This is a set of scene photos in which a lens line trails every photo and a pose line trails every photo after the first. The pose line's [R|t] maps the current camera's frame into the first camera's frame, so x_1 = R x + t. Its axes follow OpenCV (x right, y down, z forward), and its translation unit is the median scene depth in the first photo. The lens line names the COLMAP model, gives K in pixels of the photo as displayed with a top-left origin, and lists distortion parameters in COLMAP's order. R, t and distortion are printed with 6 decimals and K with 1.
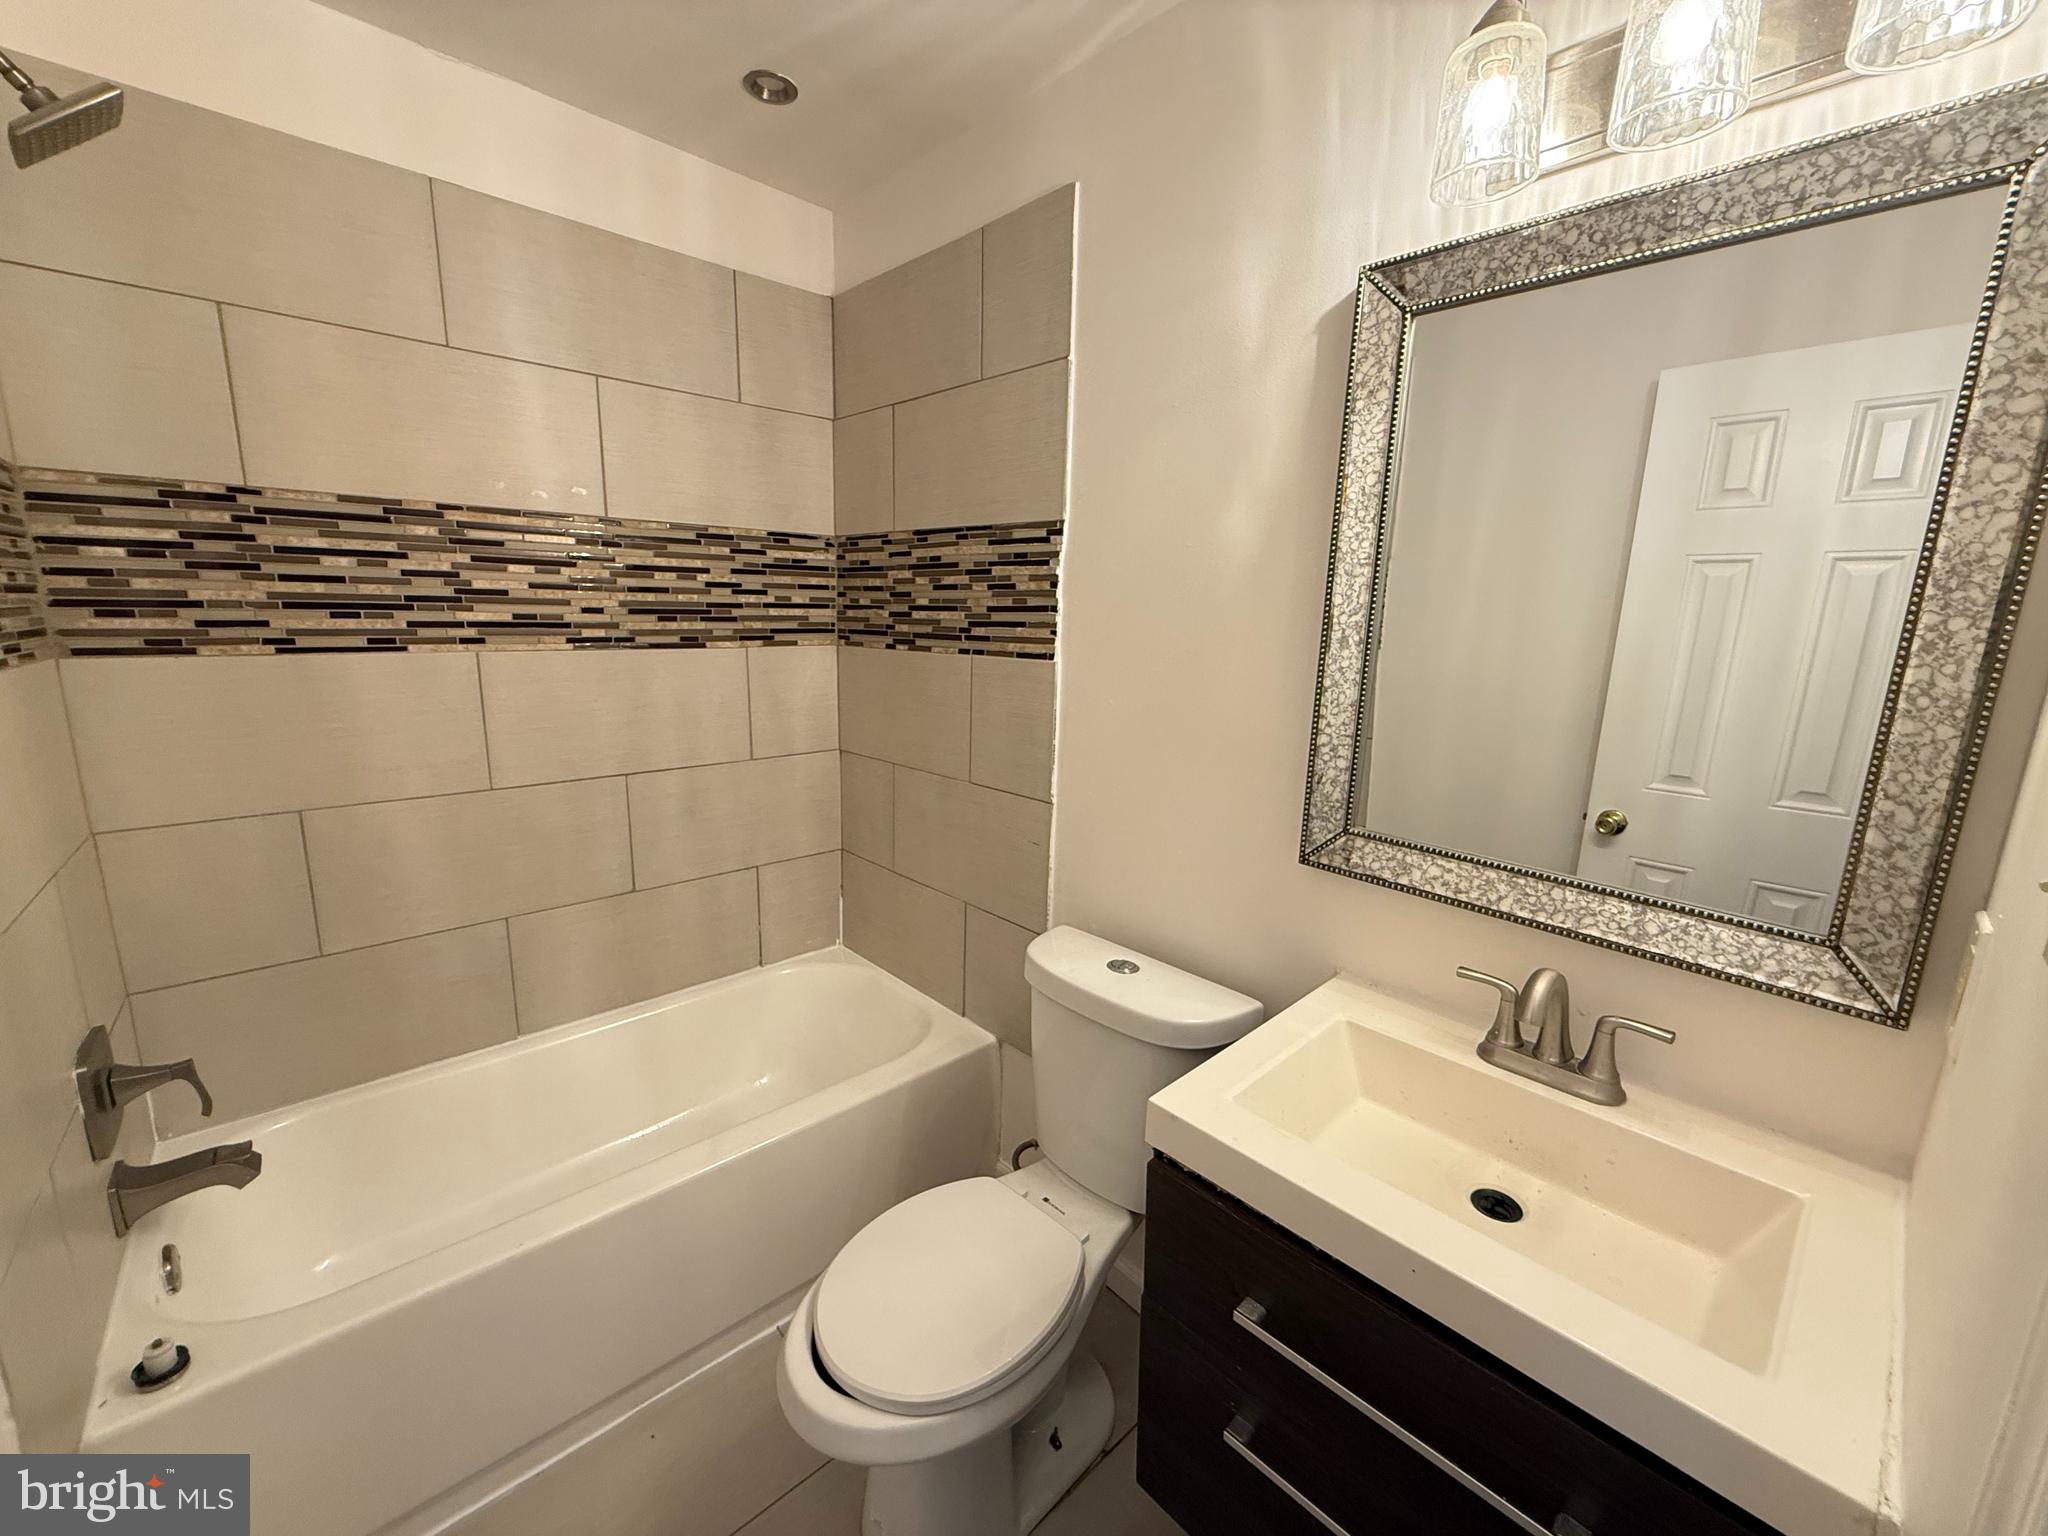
lens RADIAL K [[814.3, 0, 1023.4], [0, 814.3, 768.7], [0, 0, 1]] dist [0.000112, -0.000077]
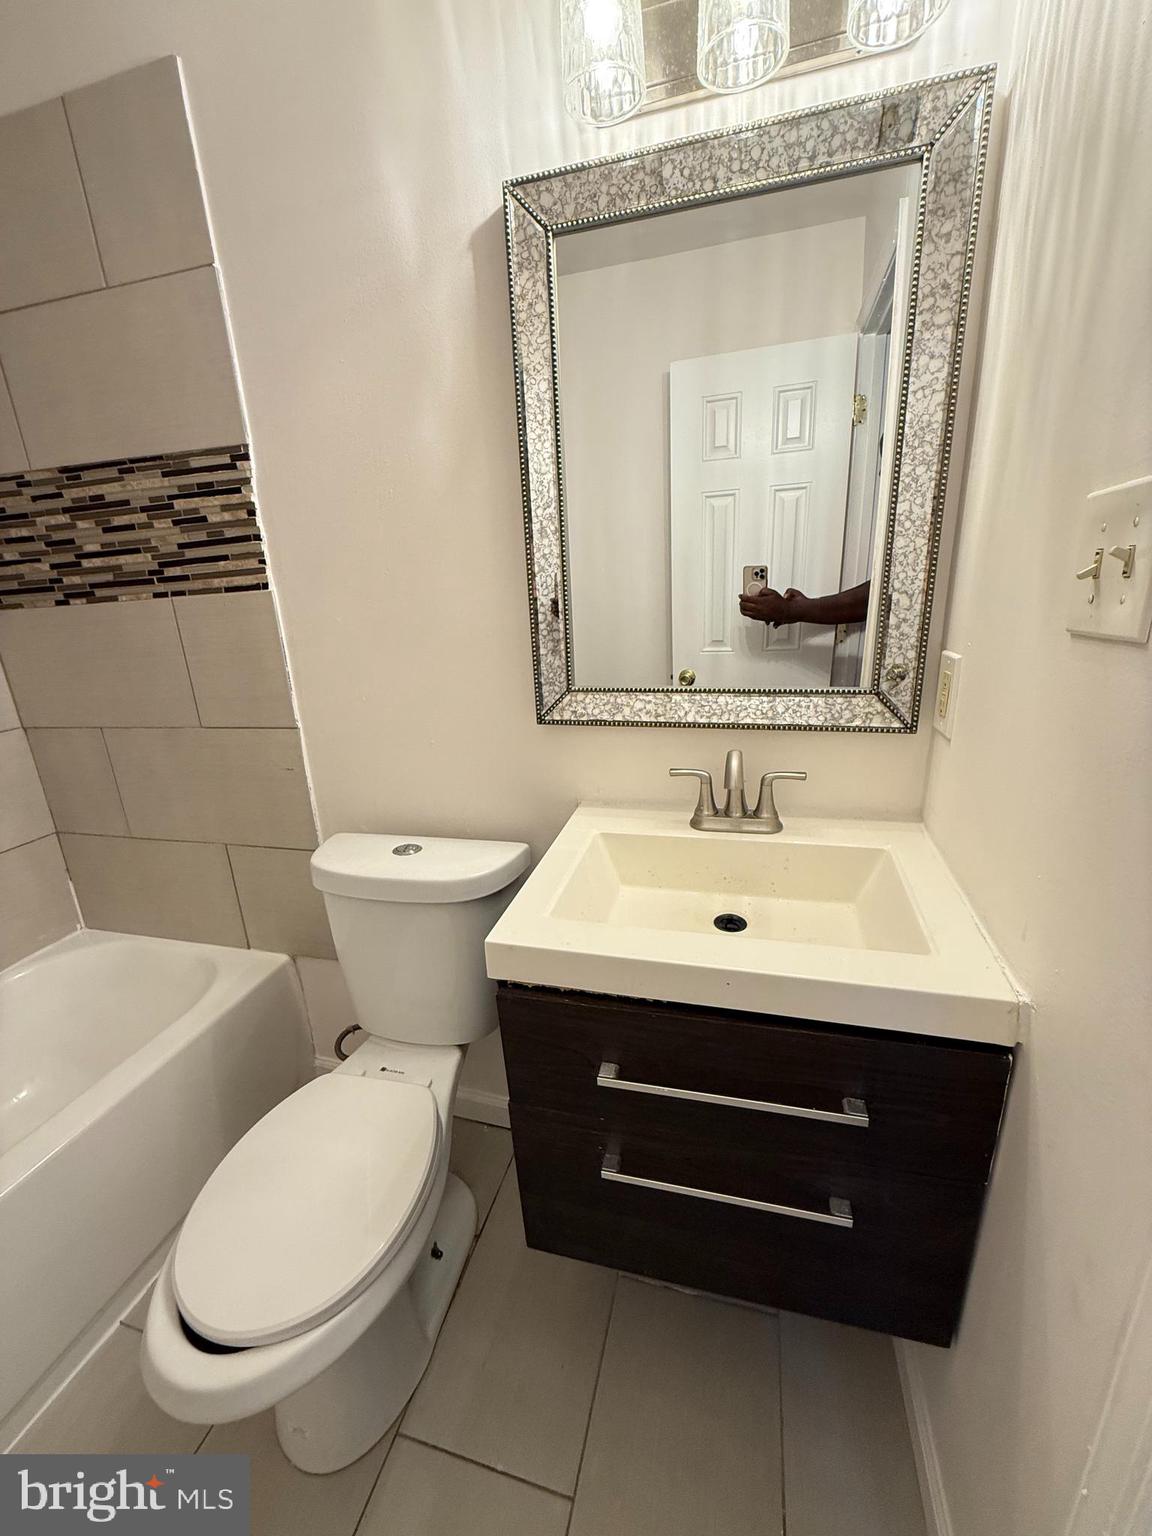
lens RADIAL K [[610.7, 0, 574.0], [0, 610.7, 764.2], [0, 0, 1]] dist [0.000112, -0.000077]
pose [[0.849396, -0.216261, 0.481412, -0.054815], [0.174426, 0.975962, 0.130670, 0.049830], [-0.498098, -0.027020, 0.866700, 0.135262]]
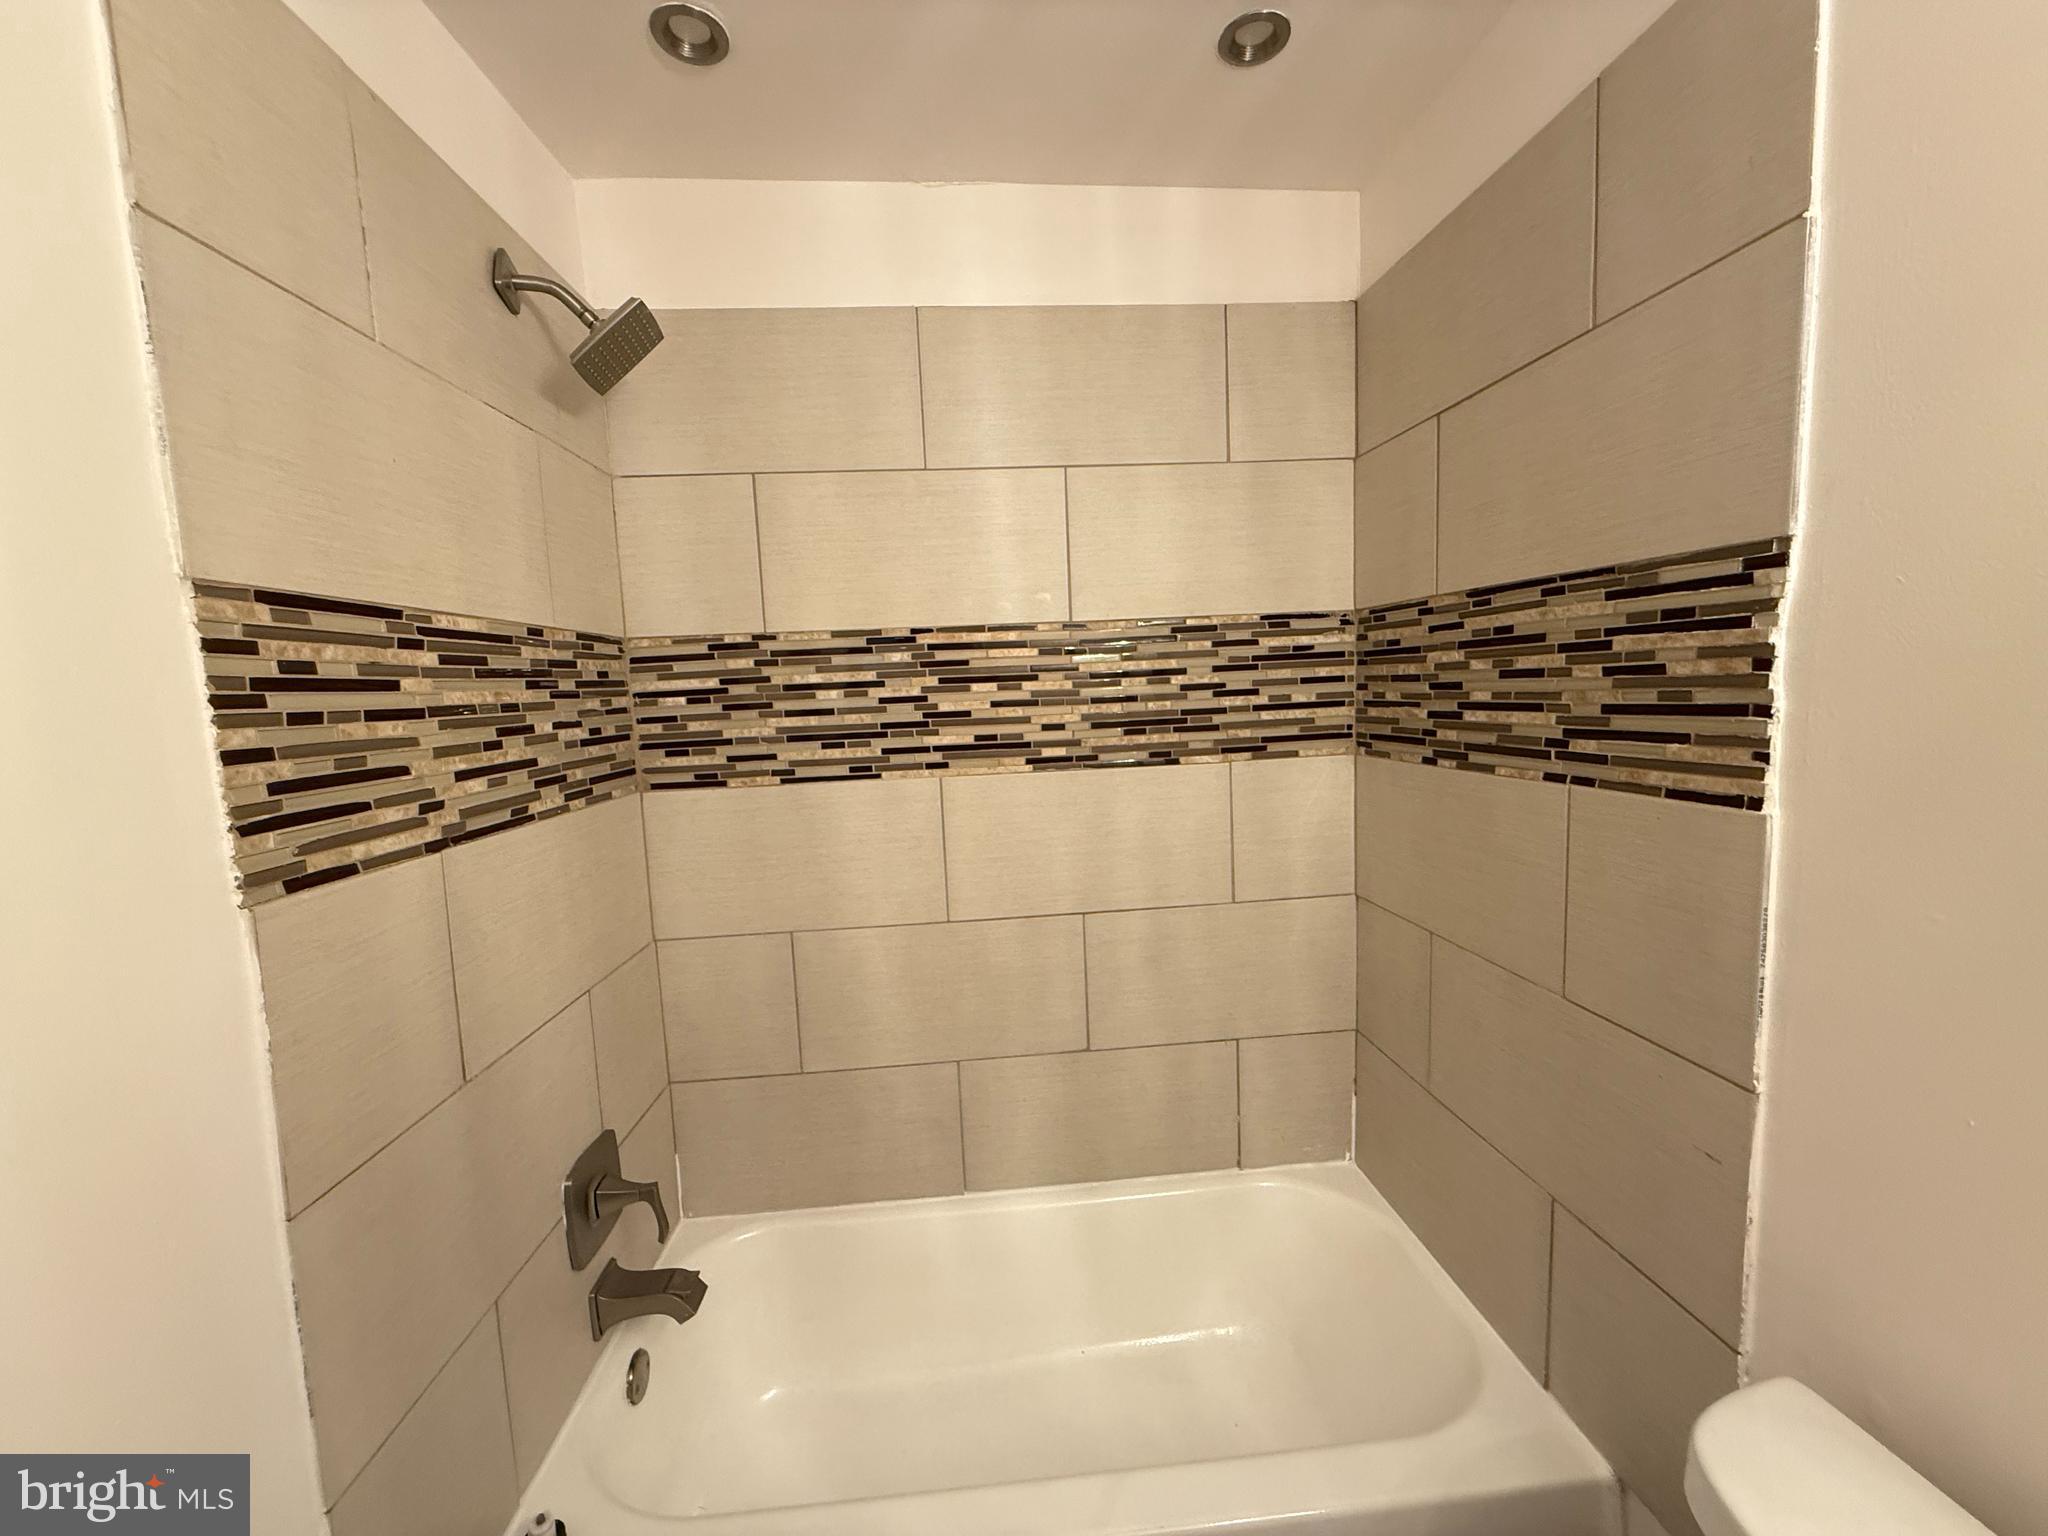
lens RADIAL K [[814.3, 0, 1020.5], [0, 814.3, 765.8], [0, 0, 1]] dist [0.000112, -0.000077]
pose [[0.782298, 0.005500, -0.622881, -0.007687], [-0.060131, 0.995958, -0.066727, -0.101352], [0.619996, 0.089655, 0.779466, 0.324999]]
